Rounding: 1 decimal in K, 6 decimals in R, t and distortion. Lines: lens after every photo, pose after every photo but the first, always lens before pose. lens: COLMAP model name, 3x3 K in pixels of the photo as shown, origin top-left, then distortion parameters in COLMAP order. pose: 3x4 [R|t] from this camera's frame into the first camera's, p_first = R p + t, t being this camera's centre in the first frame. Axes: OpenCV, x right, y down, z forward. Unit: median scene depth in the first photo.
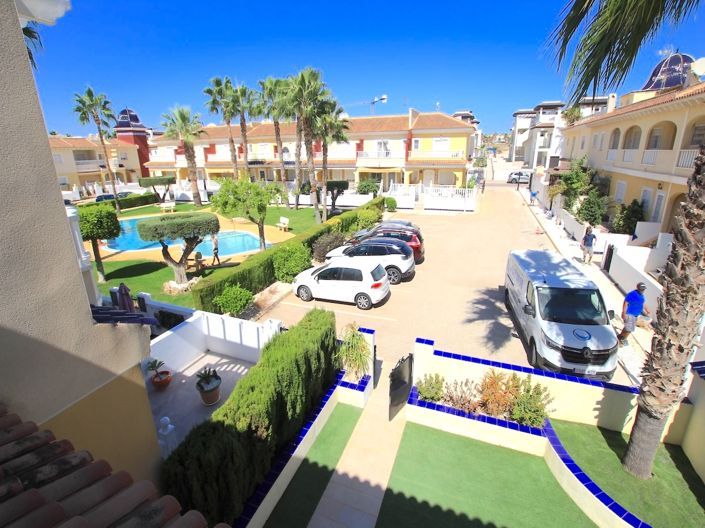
lens RADIAL K [[329.3, 0, 352.9], [0, 329.3, 253.9], [0, 0, 1]] dist [-0.023405, 0.000317]
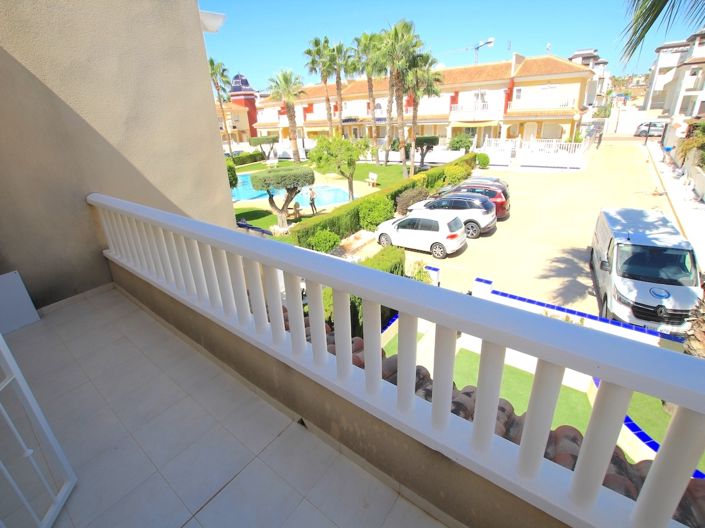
lens RADIAL K [[355.3, 0, 352.5], [0, 355.3, 264.0], [0, 0, 1]] dist [-0.038182, 0.010459]
pose [[0.959936, 0.072366, -0.270713, 0.056234], [-0.040010, 0.991576, 0.123192, 0.039964], [0.277347, -0.107425, 0.954745, -0.129113]]
